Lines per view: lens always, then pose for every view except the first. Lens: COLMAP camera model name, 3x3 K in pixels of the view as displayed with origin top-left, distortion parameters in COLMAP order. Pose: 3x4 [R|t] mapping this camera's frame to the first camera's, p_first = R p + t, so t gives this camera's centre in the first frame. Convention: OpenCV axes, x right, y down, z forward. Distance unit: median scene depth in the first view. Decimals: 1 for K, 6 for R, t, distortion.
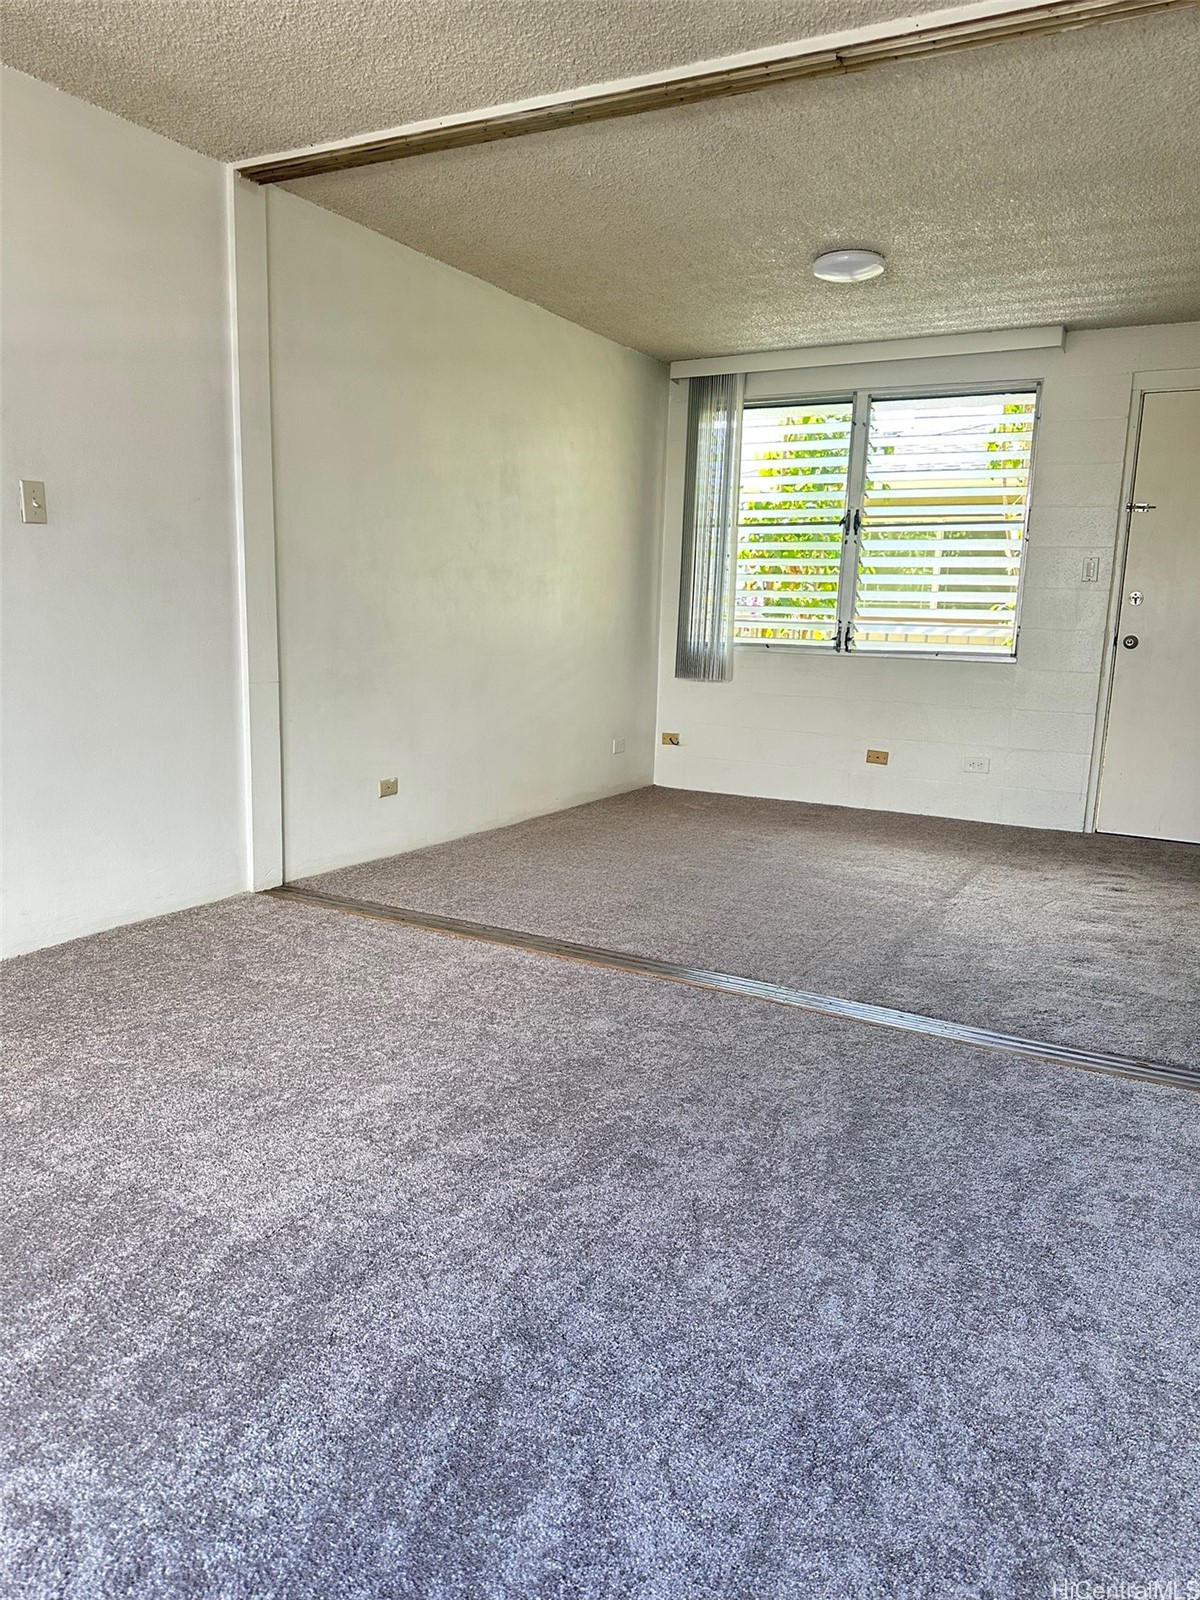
lens RADIAL K [[1096.3, 0, 603.8], [0, 1096.3, 812.4], [0, 0, 1]] dist [0.038194, -0.124665]
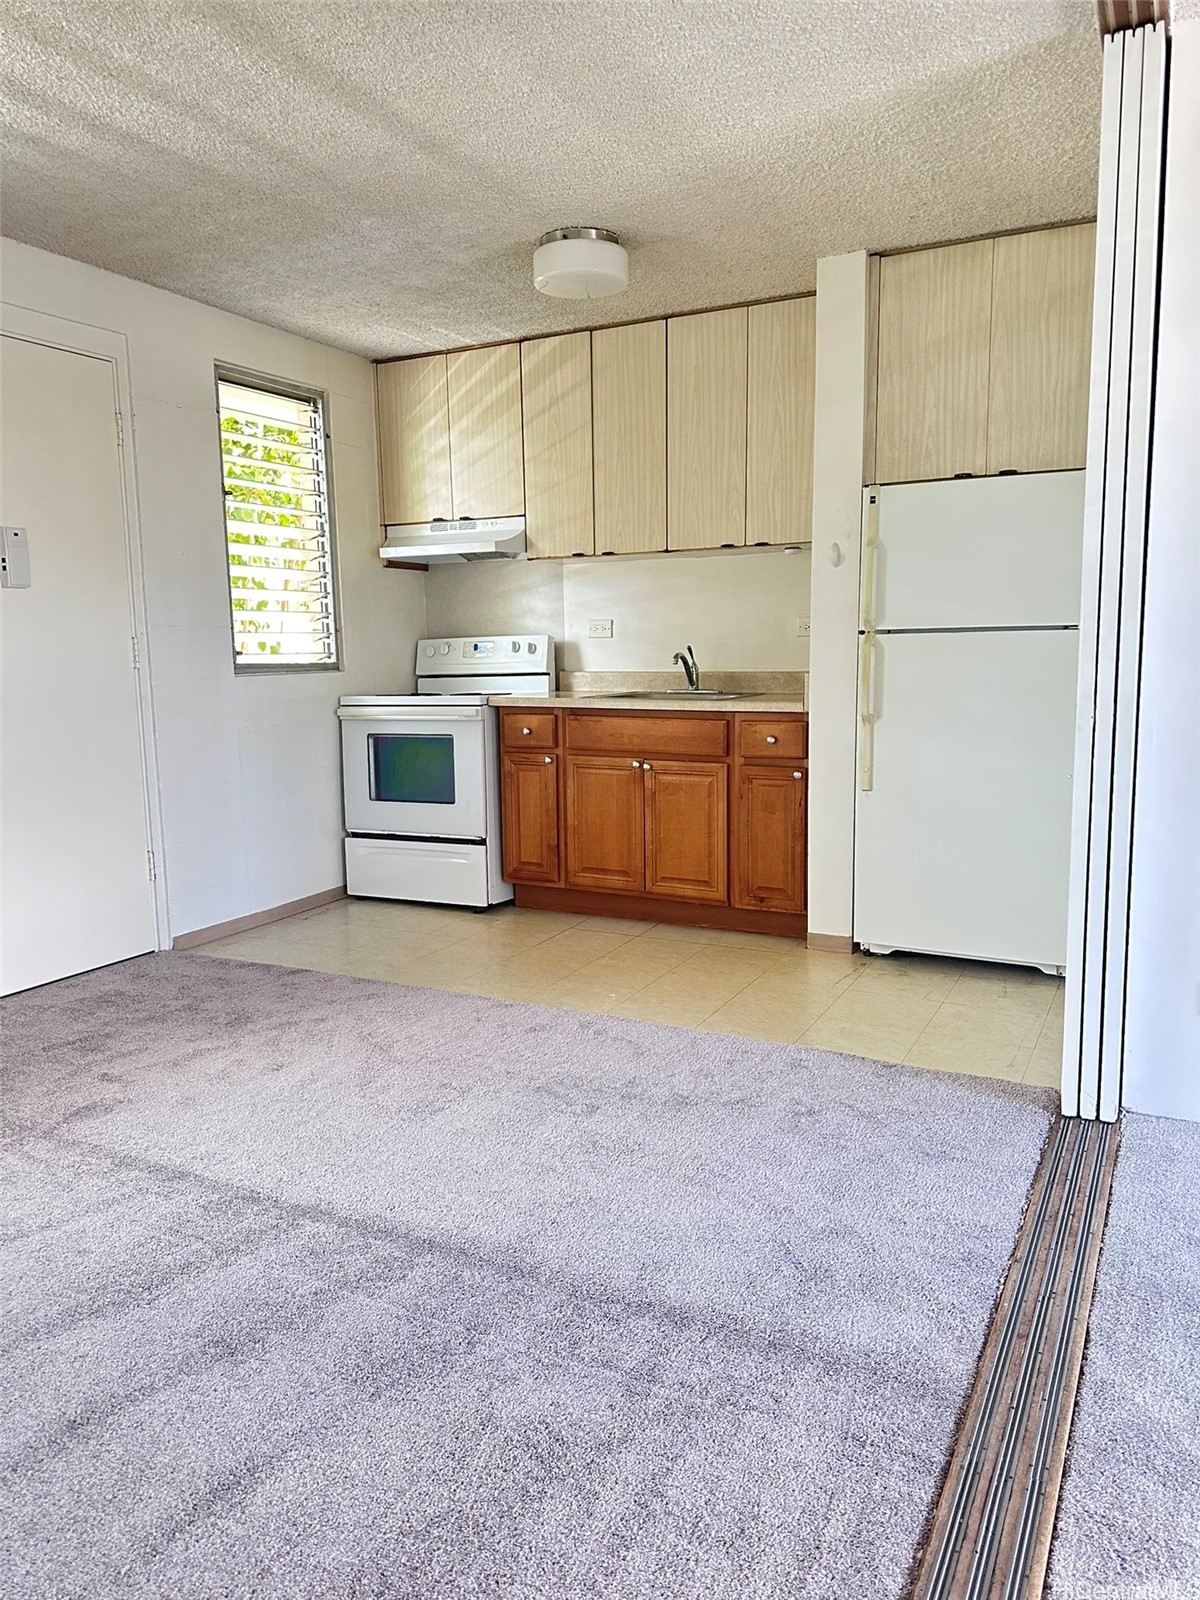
lens RADIAL K [[1105.7, 0, 633.9], [0, 1105.7, 796.1], [0, 0, 1]] dist [0.150112, -0.254370]
pose [[-0.039387, -0.155247, 0.987090, -0.139830], [0.189627, 0.968744, 0.159928, -0.117137], [-0.981066, 0.193478, -0.008717, 0.563068]]
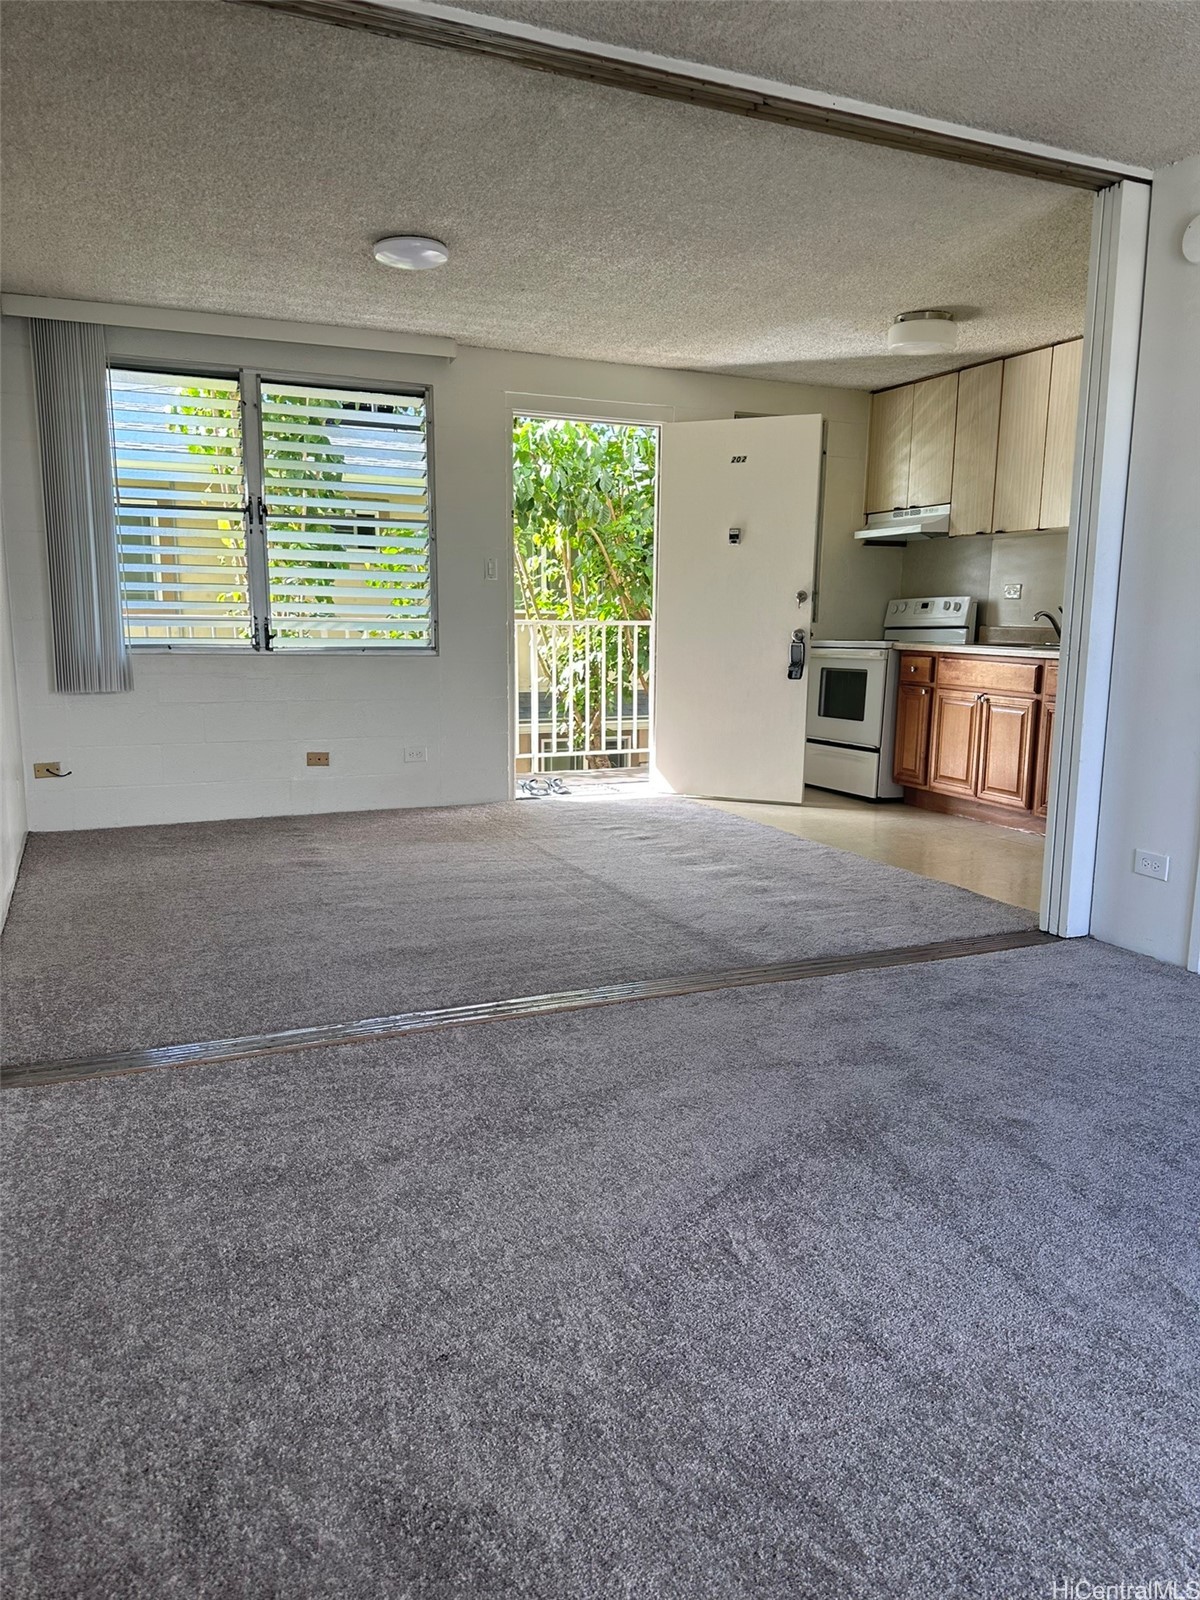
lens RADIAL K [[1096.3, 0, 603.8], [0, 1096.3, 812.4], [0, 0, 1]] dist [0.038194, -0.124665]
pose [[0.595744, -0.164241, 0.786202, -0.367215], [0.150540, 0.984354, 0.091564, -0.054873], [-0.788940, 0.063806, 0.611148, 0.220872]]
